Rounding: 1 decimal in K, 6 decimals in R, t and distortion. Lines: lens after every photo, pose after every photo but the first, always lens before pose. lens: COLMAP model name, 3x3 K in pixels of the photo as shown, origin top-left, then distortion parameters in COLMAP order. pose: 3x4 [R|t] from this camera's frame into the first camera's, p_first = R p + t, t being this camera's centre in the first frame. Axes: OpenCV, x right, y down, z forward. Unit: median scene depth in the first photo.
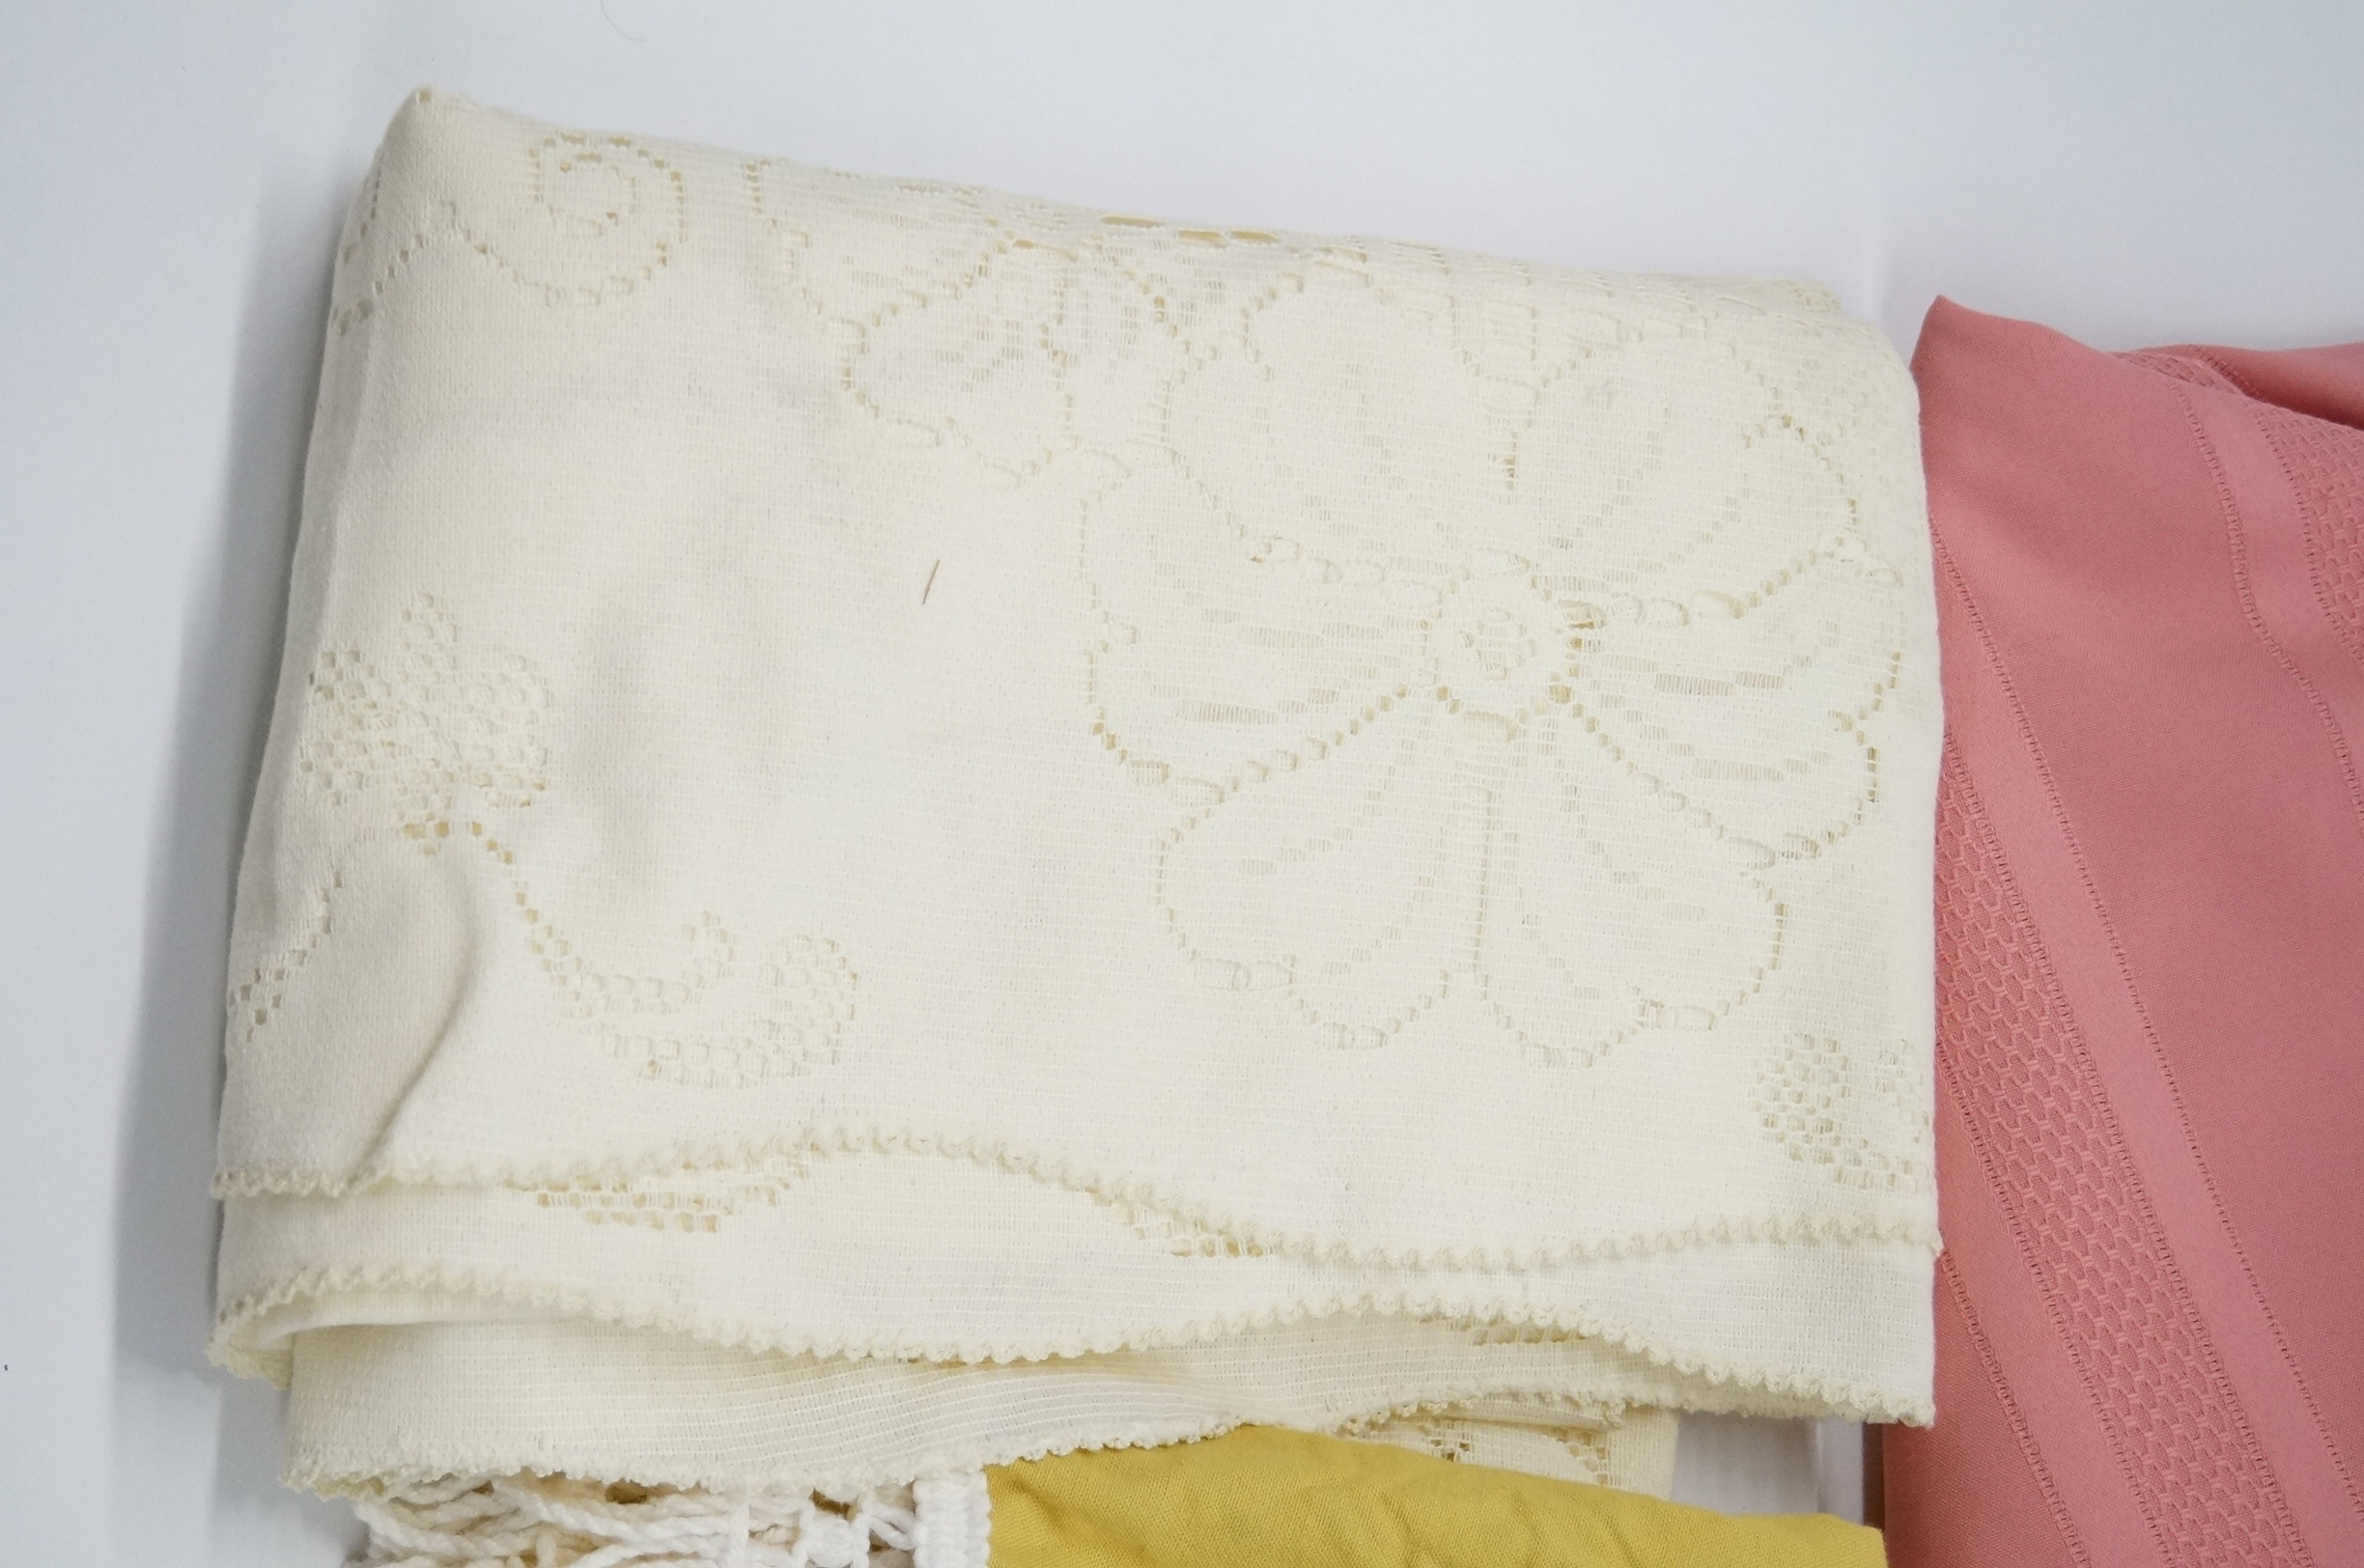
lens RADIAL K [[4076.8, 0, 1178.3], [0, 4076.8, 805.5], [0, 0, 1]] dist [-0.006072, 0.000000]
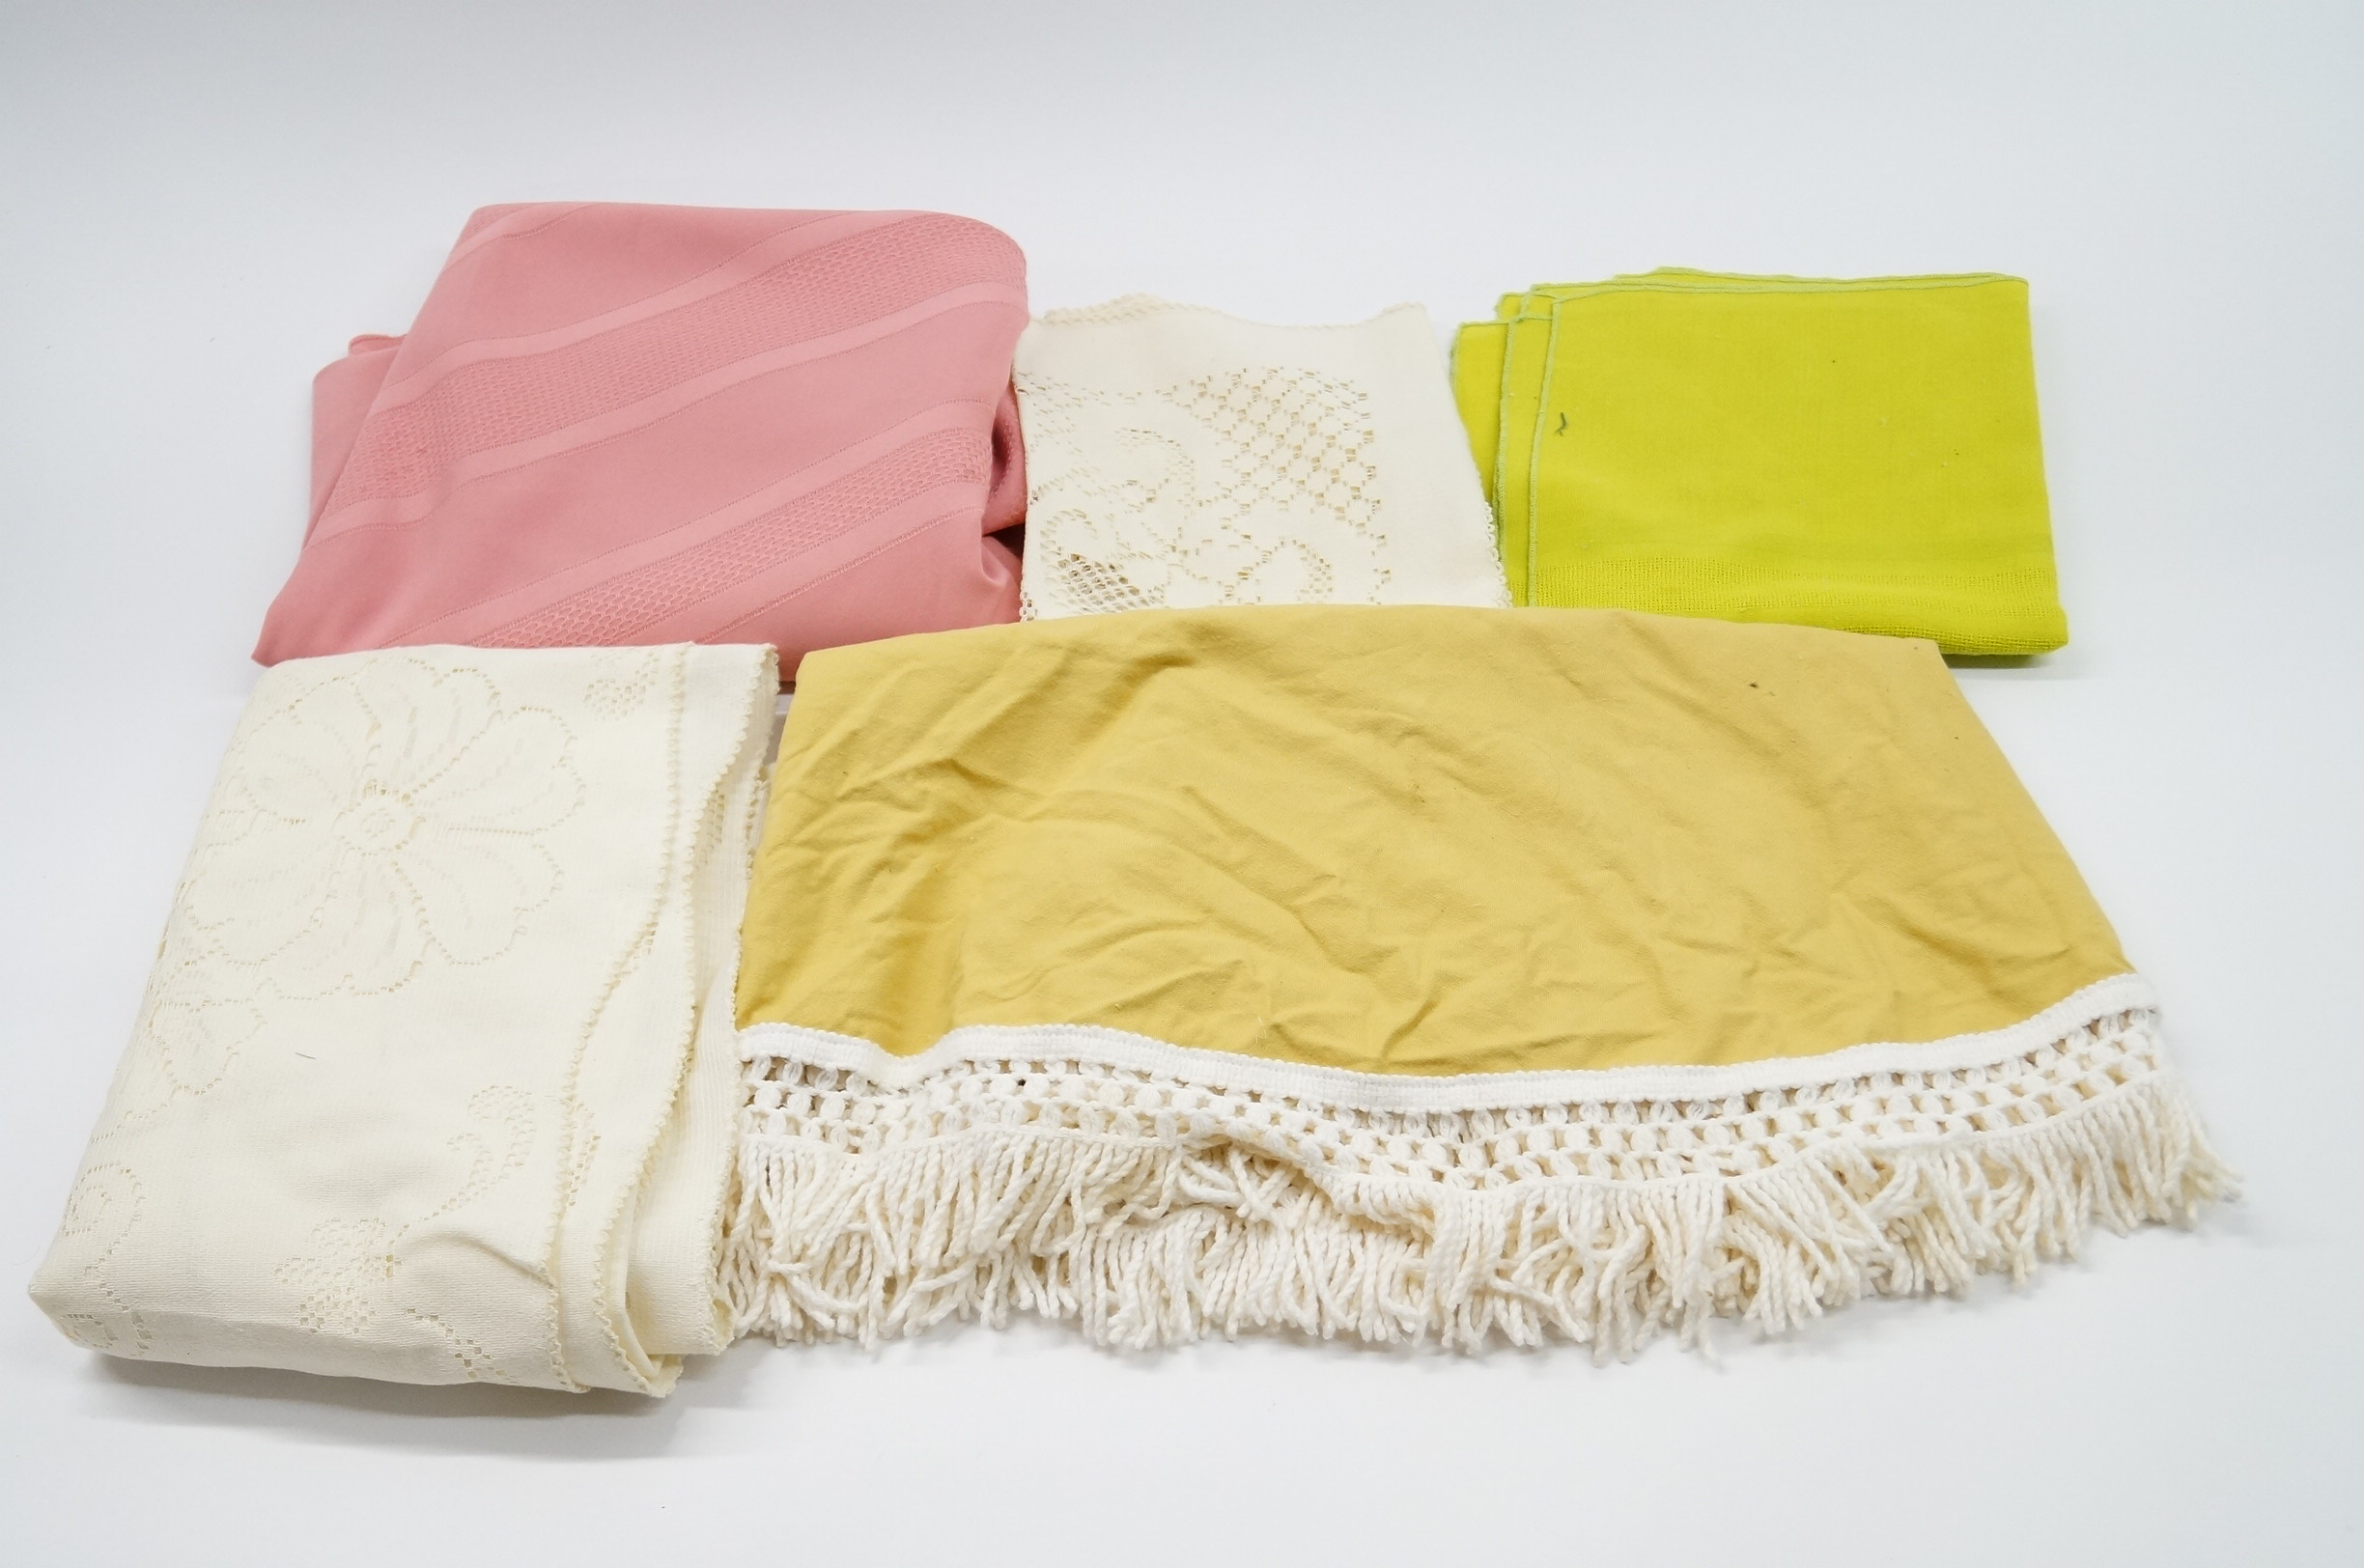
lens RADIAL K [[2923.2, 0, 1186.1], [0, 2923.2, 799.8], [0, 0, 1]] dist [-0.044261, 0.000000]
pose [[-0.007816, -0.938570, 0.345000, -0.416044], [0.998387, 0.012080, 0.055481, 0.282430], [-0.056240, 0.344877, 0.936962, -0.408119]]
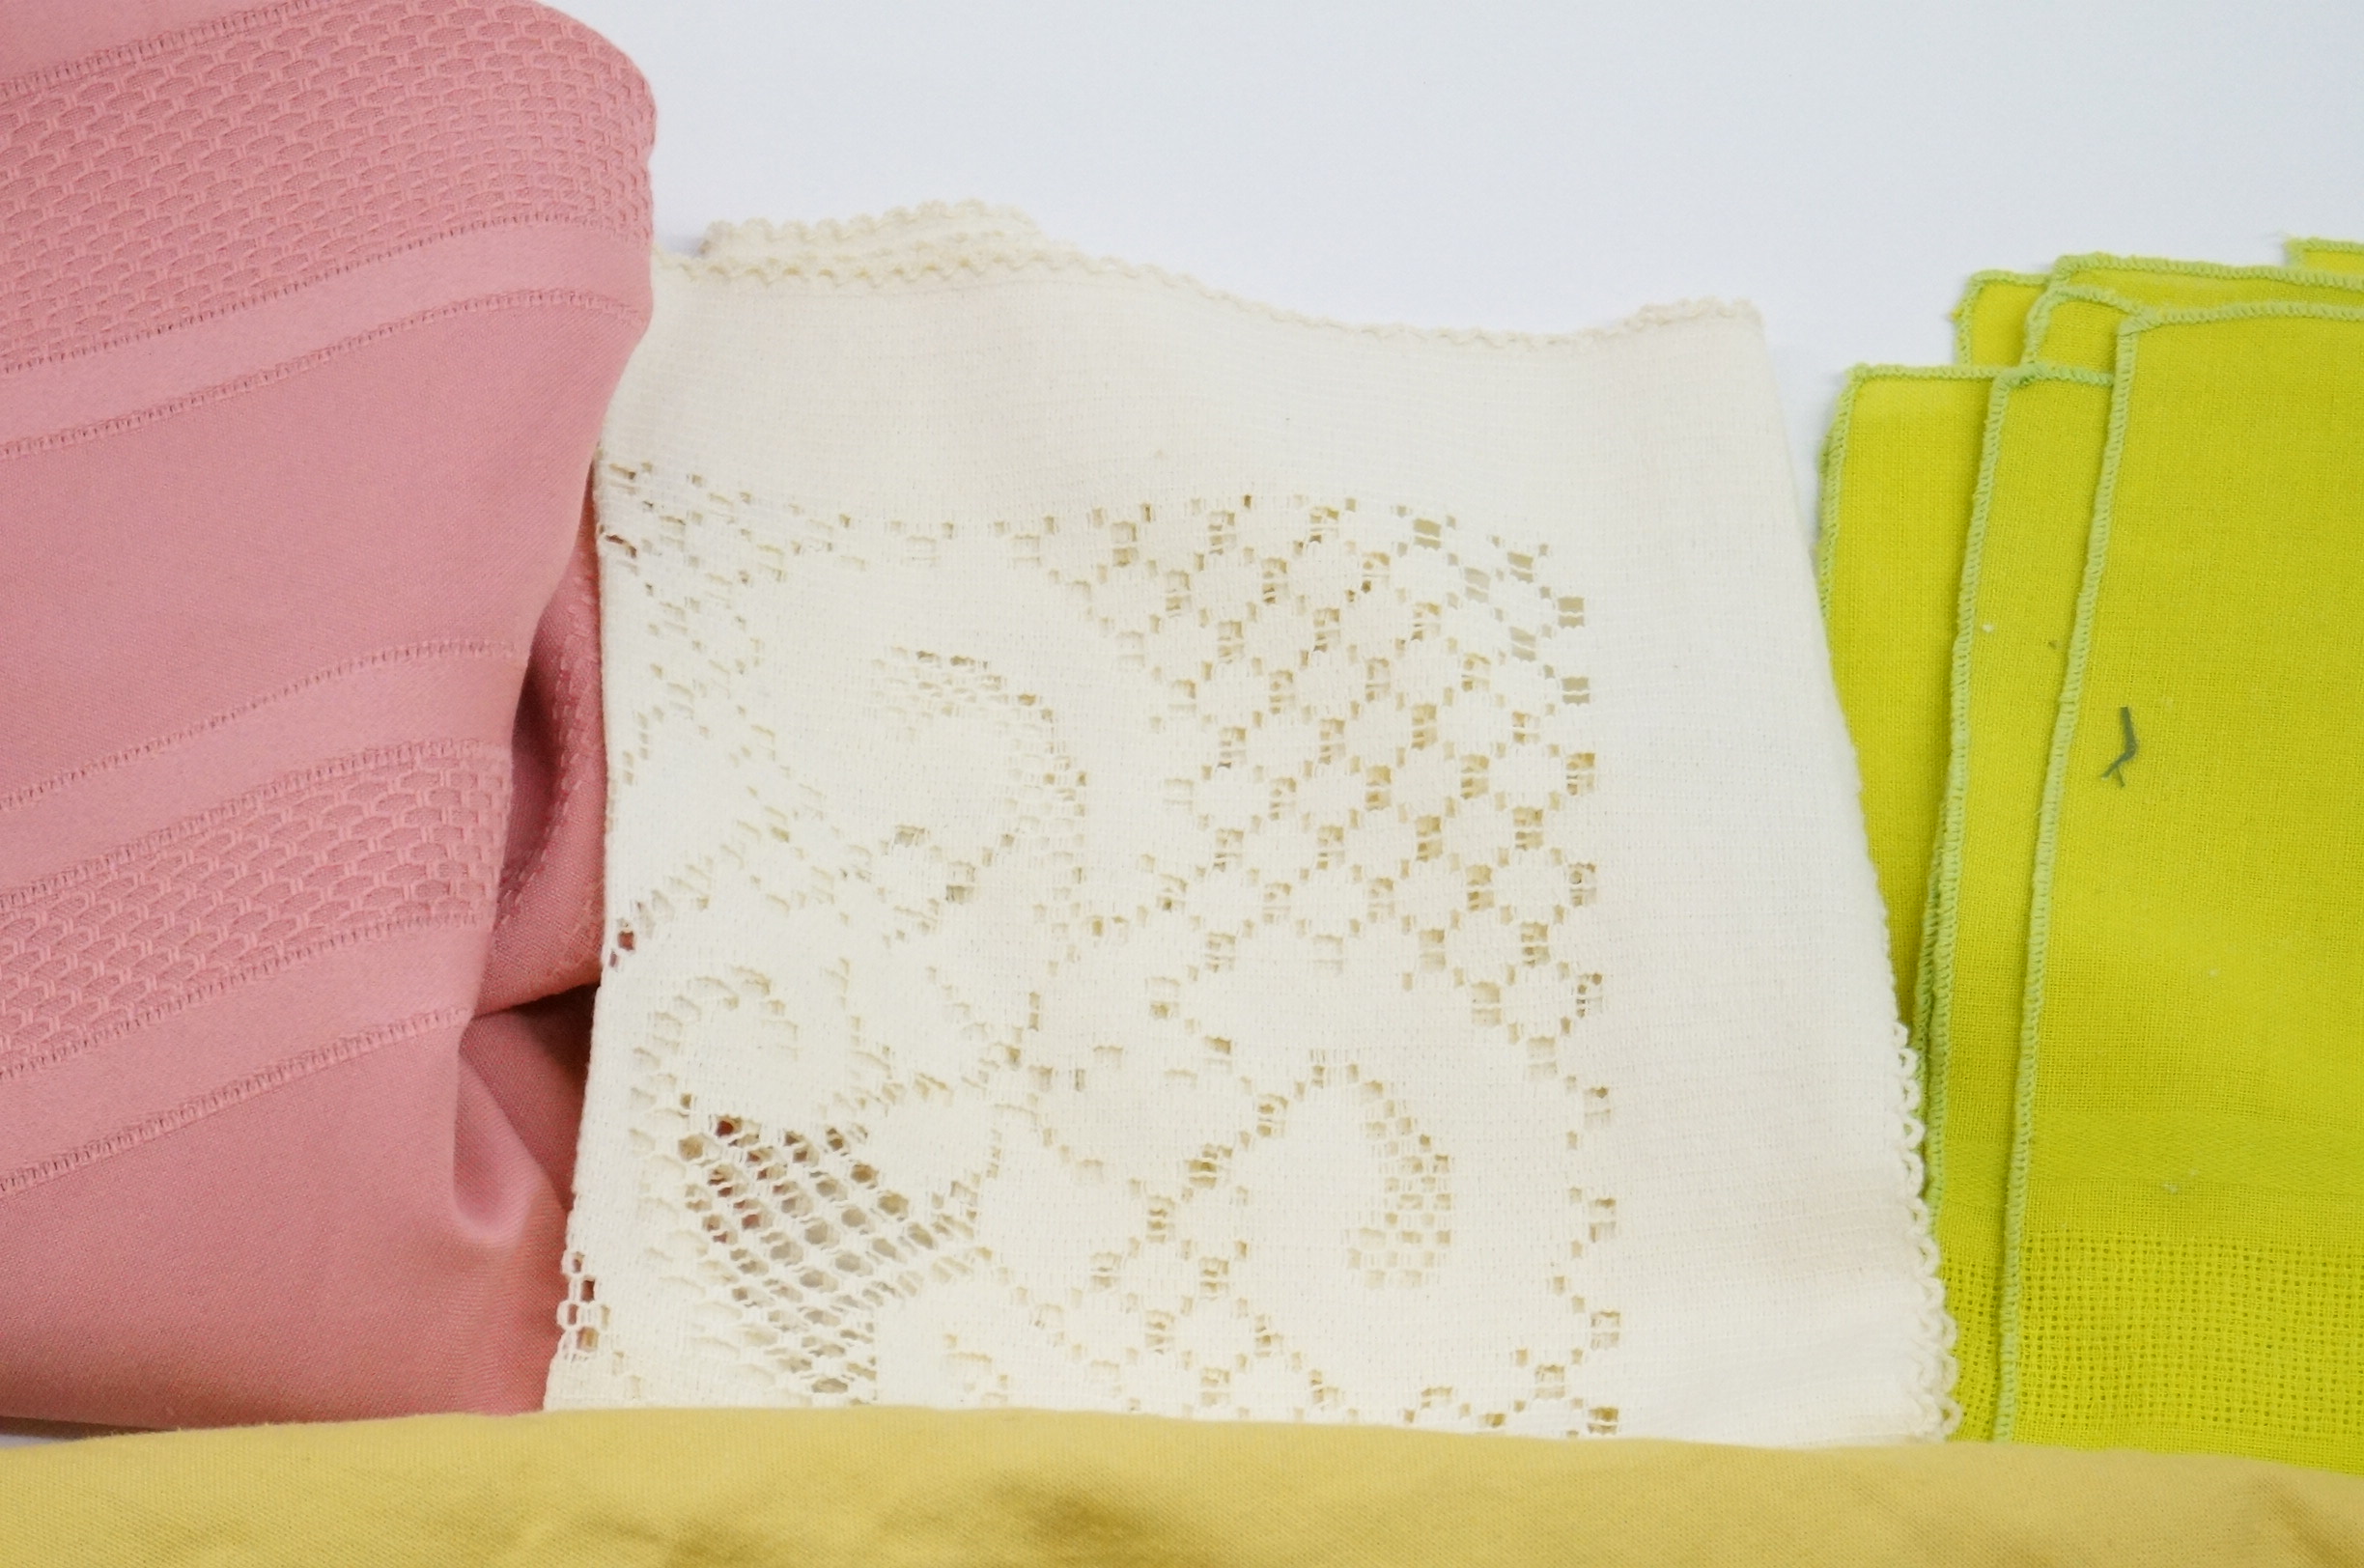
lens RADIAL K [[5273.5, 0, 1182.1], [0, 5273.5, 797.1], [0, 0, 1]] dist [0.017747, 0.000000]
pose [[0.048363, -0.982351, 0.180688, 0.123705], [0.994347, 0.064472, 0.084369, 0.305117], [-0.094529, 0.175586, 0.979915, 0.017591]]
